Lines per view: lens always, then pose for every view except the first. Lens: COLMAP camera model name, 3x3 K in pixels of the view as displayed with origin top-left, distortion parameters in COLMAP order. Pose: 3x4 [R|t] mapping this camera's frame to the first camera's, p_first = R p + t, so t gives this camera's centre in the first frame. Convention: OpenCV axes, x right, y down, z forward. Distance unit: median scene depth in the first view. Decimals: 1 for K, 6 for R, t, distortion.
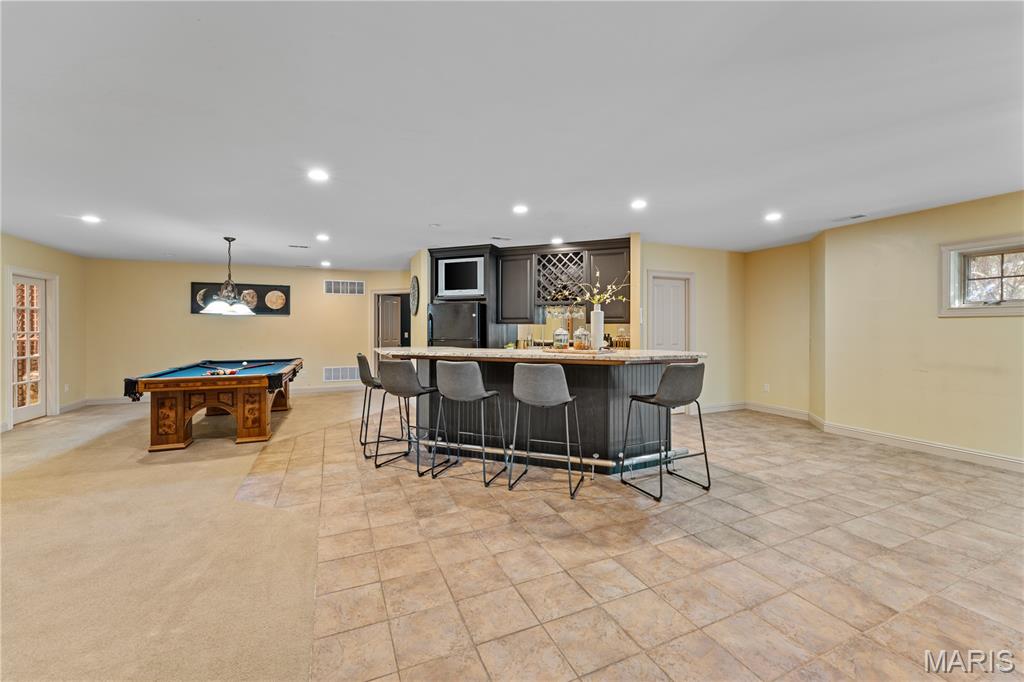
lens RADIAL K [[405.8, 0, 512.0], [0, 405.8, 341.0], [0, 0, 1]] dist [0.021613, 0.000074]
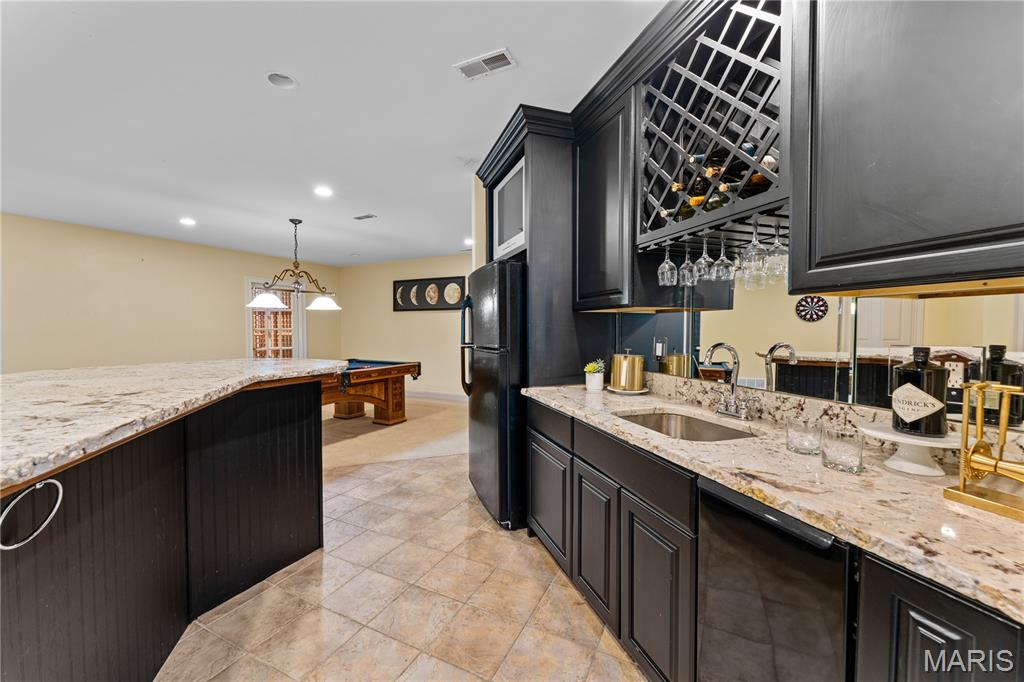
lens RADIAL K [[405.8, 0, 512.0], [0, 405.8, 341.0], [0, 0, 1]] dist [0.021613, 0.000074]
pose [[0.636018, 0.016259, -0.771503, 0.250777], [-0.019518, 0.999797, 0.004979, -0.004703], [0.771427, 0.011891, 0.636206, 0.707391]]
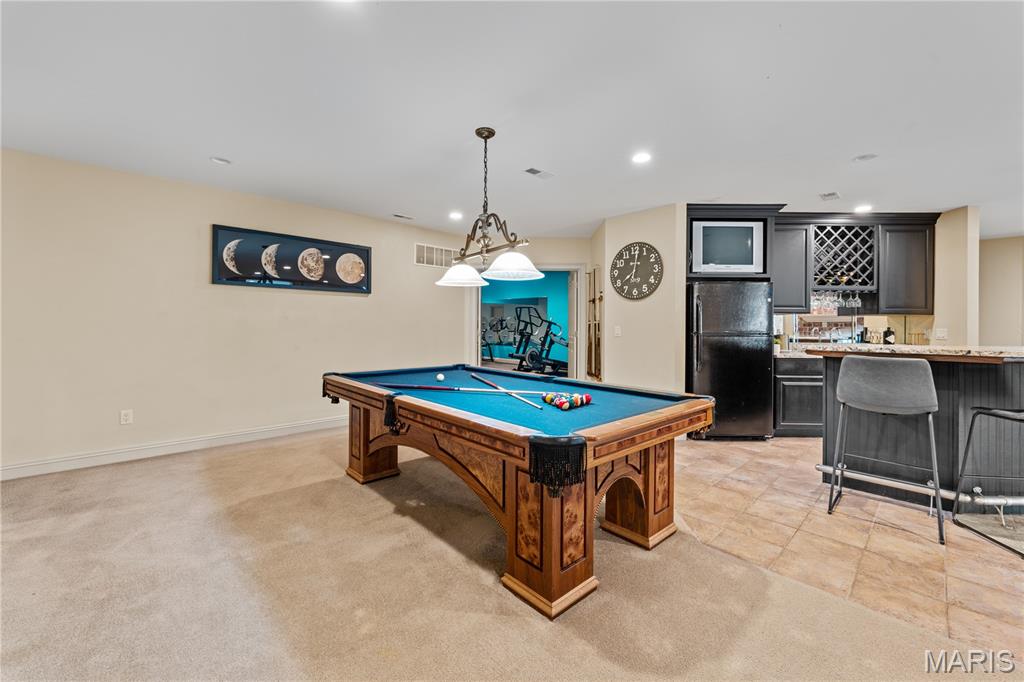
lens RADIAL K [[405.8, 0, 512.0], [0, 405.8, 341.0], [0, 0, 1]] dist [0.021613, 0.000074]
pose [[0.943158, 0.001375, 0.332343, -0.731417], [-0.004688, 0.999947, 0.009168, 0.001772], [-0.332313, -0.010205, 0.943114, 0.454168]]
